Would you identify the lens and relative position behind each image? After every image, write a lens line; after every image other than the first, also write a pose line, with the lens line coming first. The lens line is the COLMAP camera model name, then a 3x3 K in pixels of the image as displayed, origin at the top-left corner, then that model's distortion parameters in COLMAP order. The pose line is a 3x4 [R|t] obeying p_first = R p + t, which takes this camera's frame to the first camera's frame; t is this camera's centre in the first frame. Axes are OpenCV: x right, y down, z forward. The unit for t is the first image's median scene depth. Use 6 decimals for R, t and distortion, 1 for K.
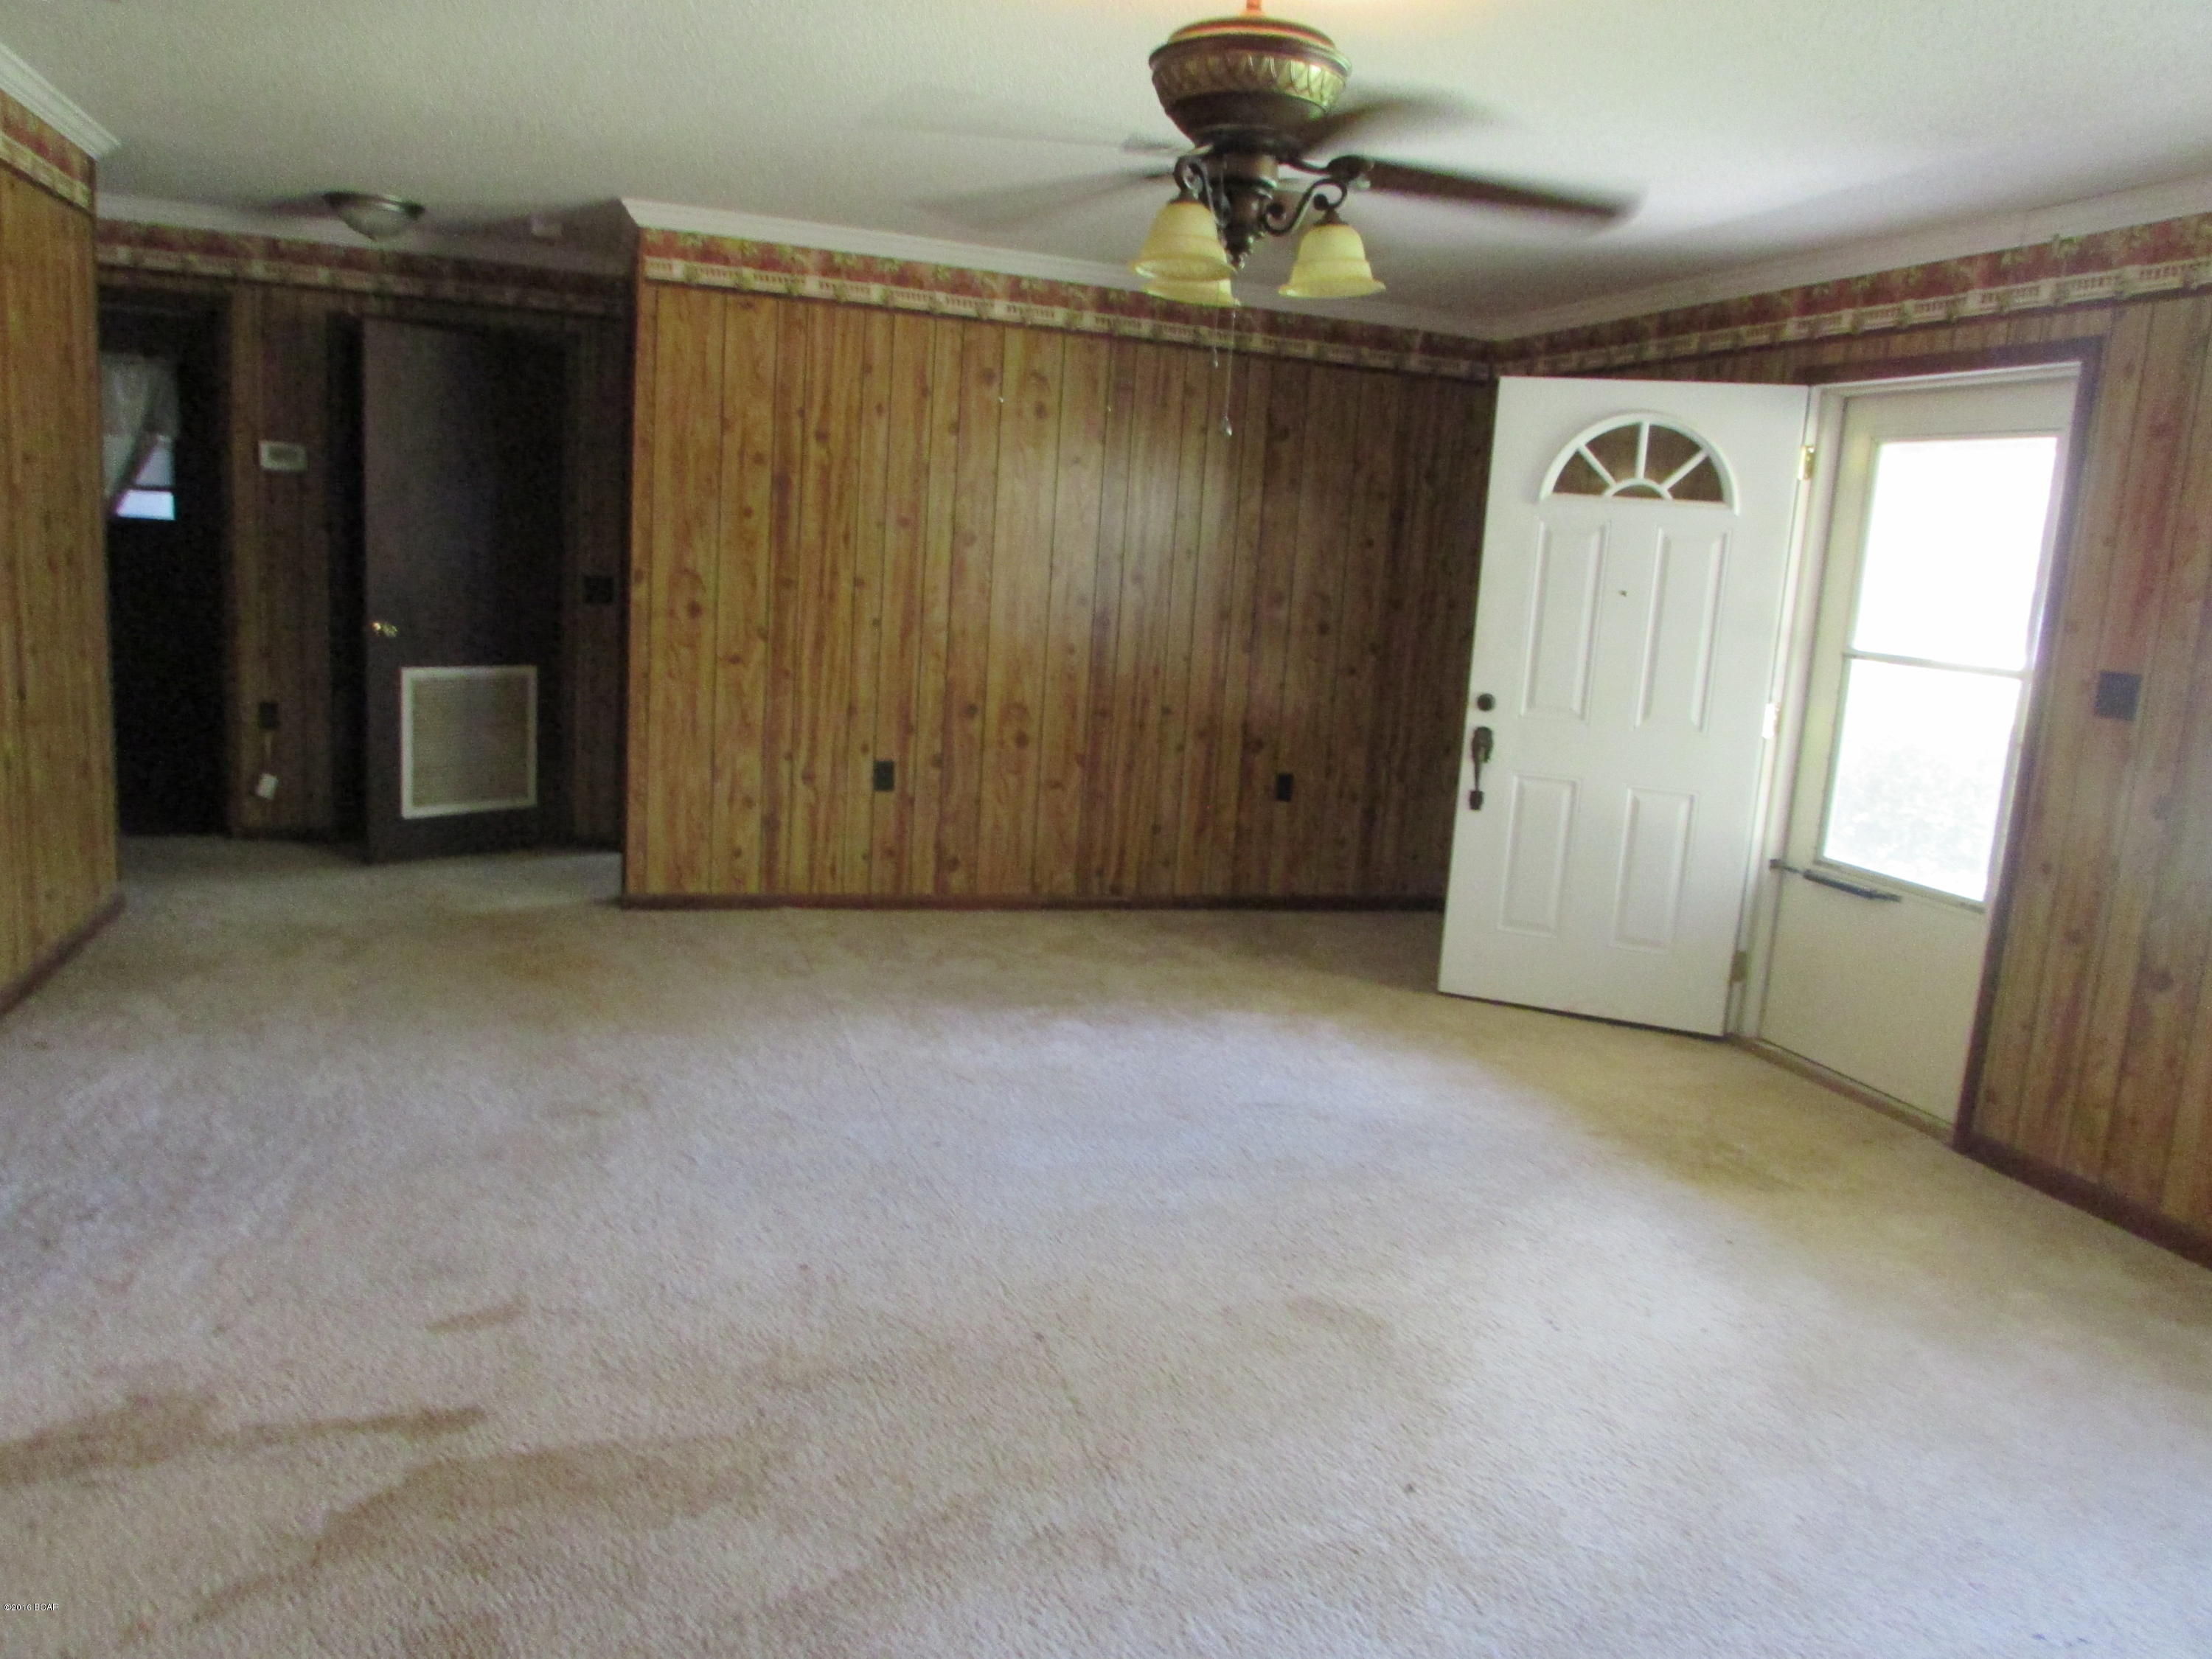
lens RADIAL K [[1592.5, 0, 1101.0], [0, 1592.5, 820.6], [0, 0, 1]] dist [-0.047108, 0.052794]
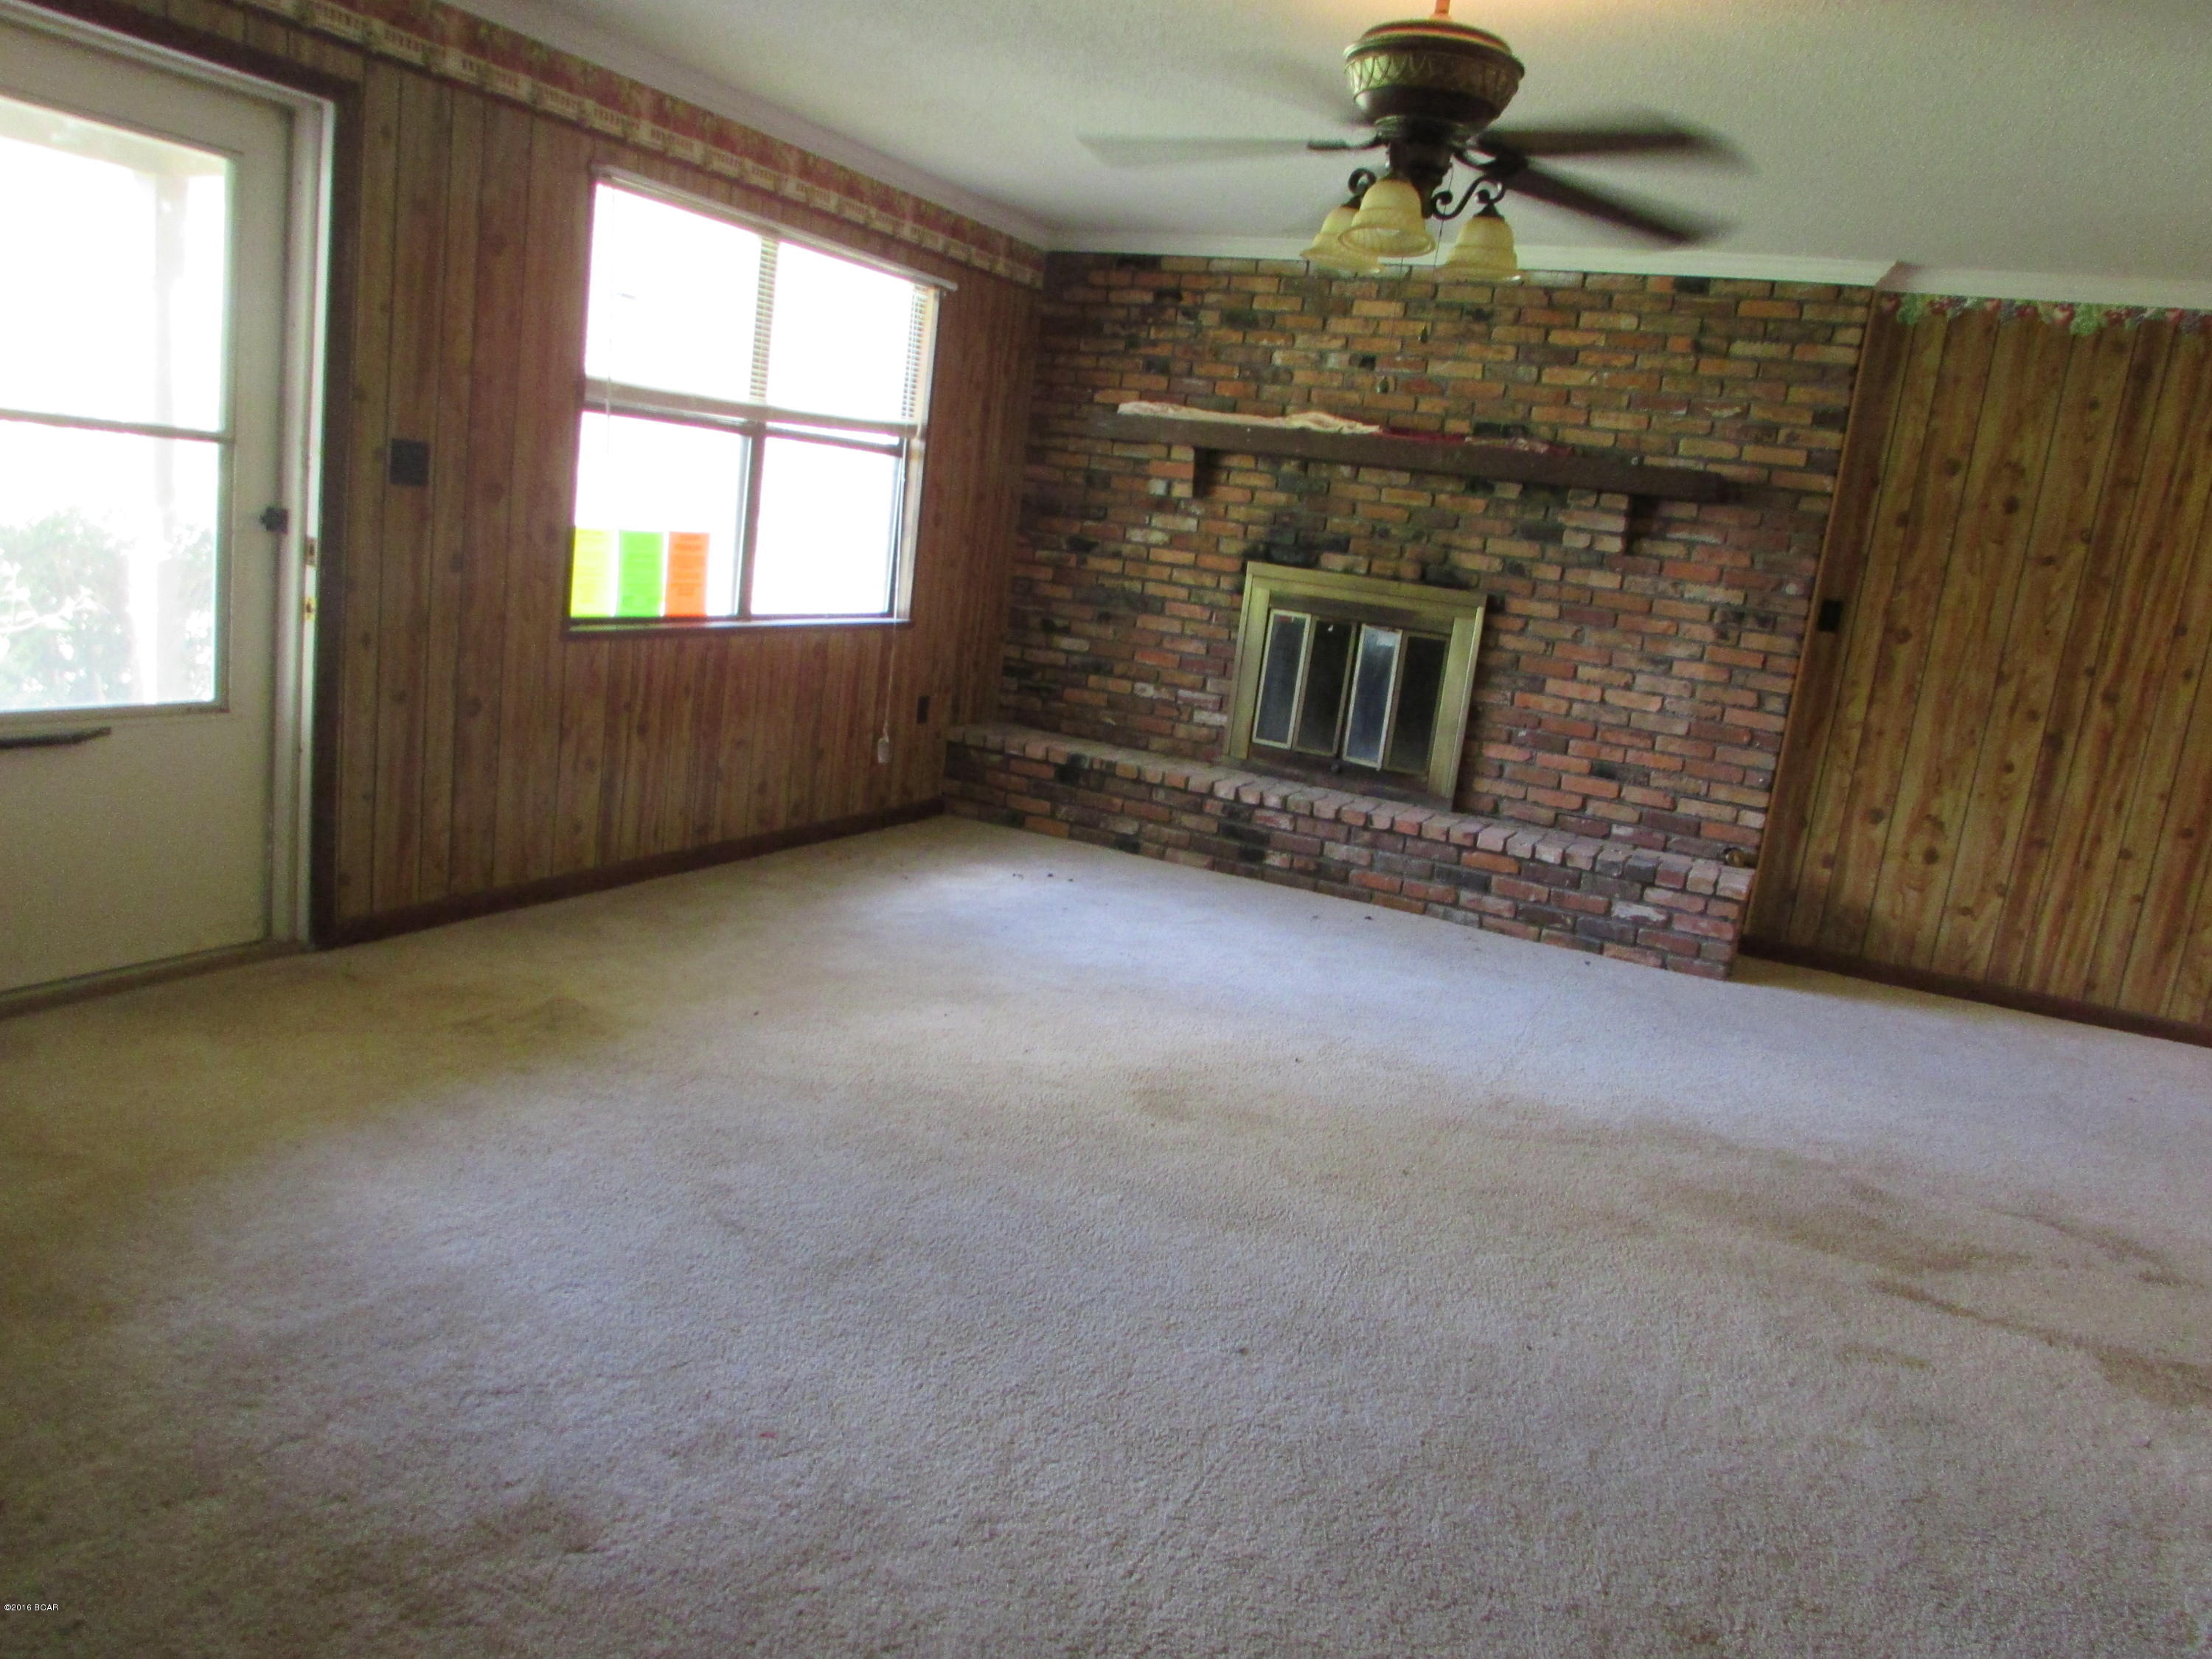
lens RADIAL K [[1592.5, 0, 1101.0], [0, 1592.5, 820.6], [0, 0, 1]] dist [-0.047108, 0.052794]
pose [[-0.699845, -0.289976, 0.652787, -0.439655], [-0.050298, 0.931628, 0.359917, -0.260966], [-0.712522, 0.219052, -0.666580, 1.429773]]
